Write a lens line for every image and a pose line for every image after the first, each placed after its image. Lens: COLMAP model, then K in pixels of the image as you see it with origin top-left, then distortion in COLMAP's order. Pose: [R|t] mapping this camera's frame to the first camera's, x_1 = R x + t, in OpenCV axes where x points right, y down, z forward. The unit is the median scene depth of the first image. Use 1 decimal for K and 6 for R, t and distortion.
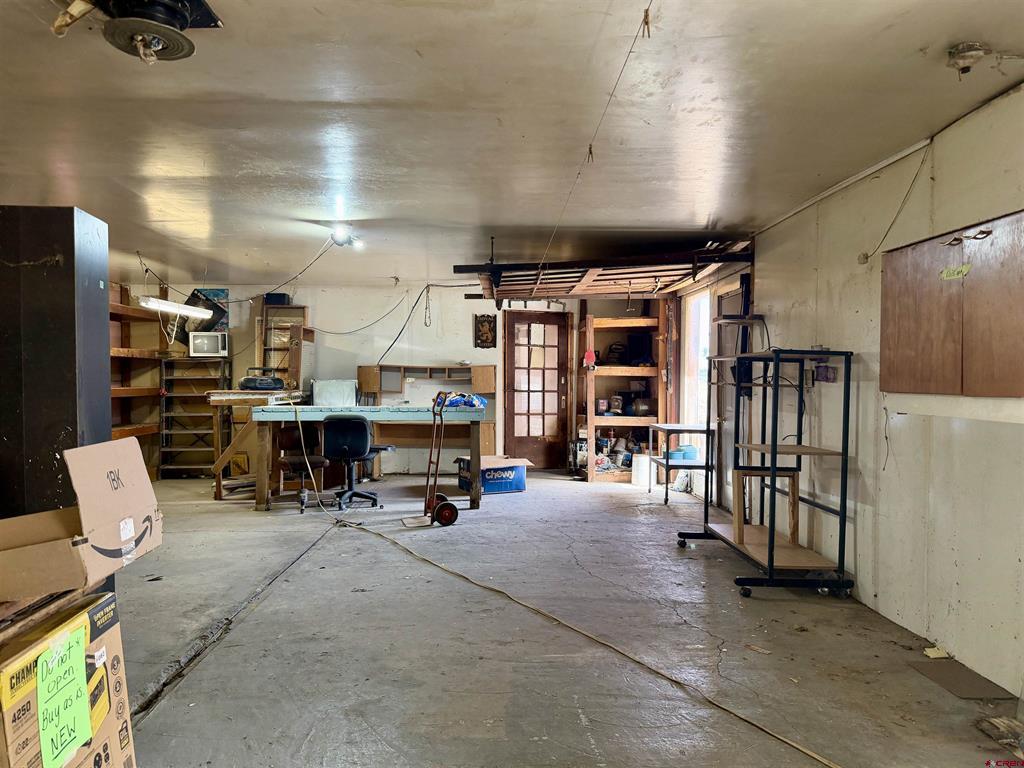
lens RADIAL K [[700.8, 0, 512.0], [0, 700.8, 384.0], [0, 0, 1]] dist [0.127847, -0.226660]
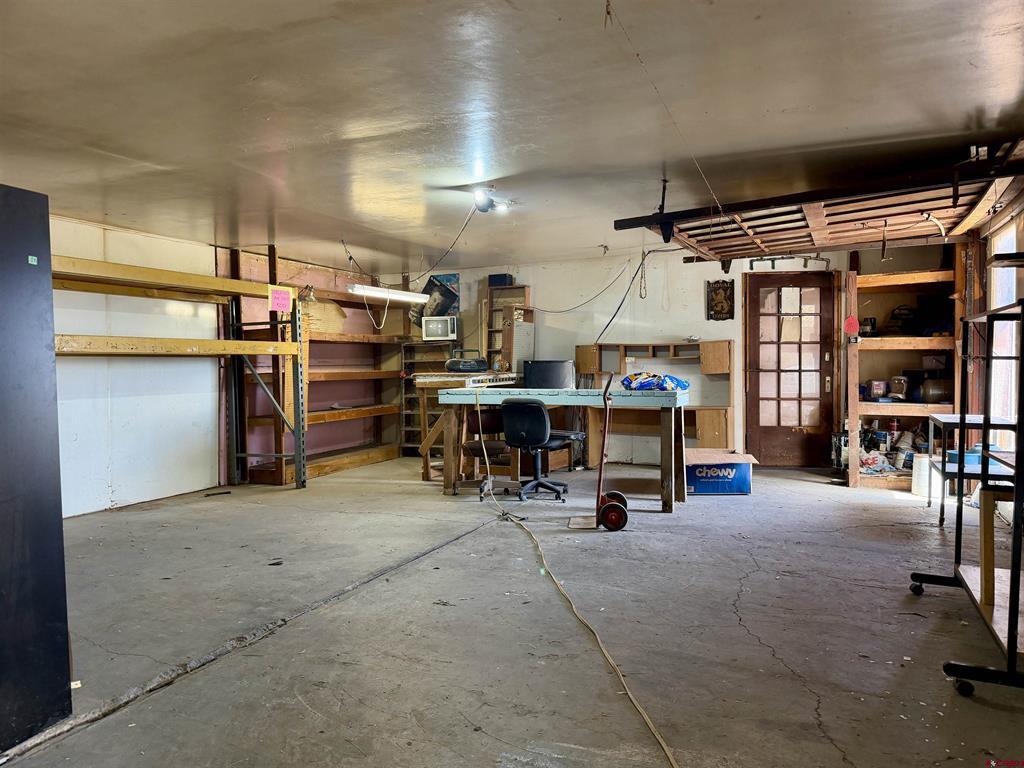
lens RADIAL K [[700.8, 0, 512.0], [0, 700.8, 384.0], [0, 0, 1]] dist [0.127847, -0.226660]
pose [[0.898903, -0.000553, -0.438146, 0.116457], [0.012382, 0.999632, 0.024140, 0.001817], [0.437972, -0.027125, 0.898579, 0.129671]]
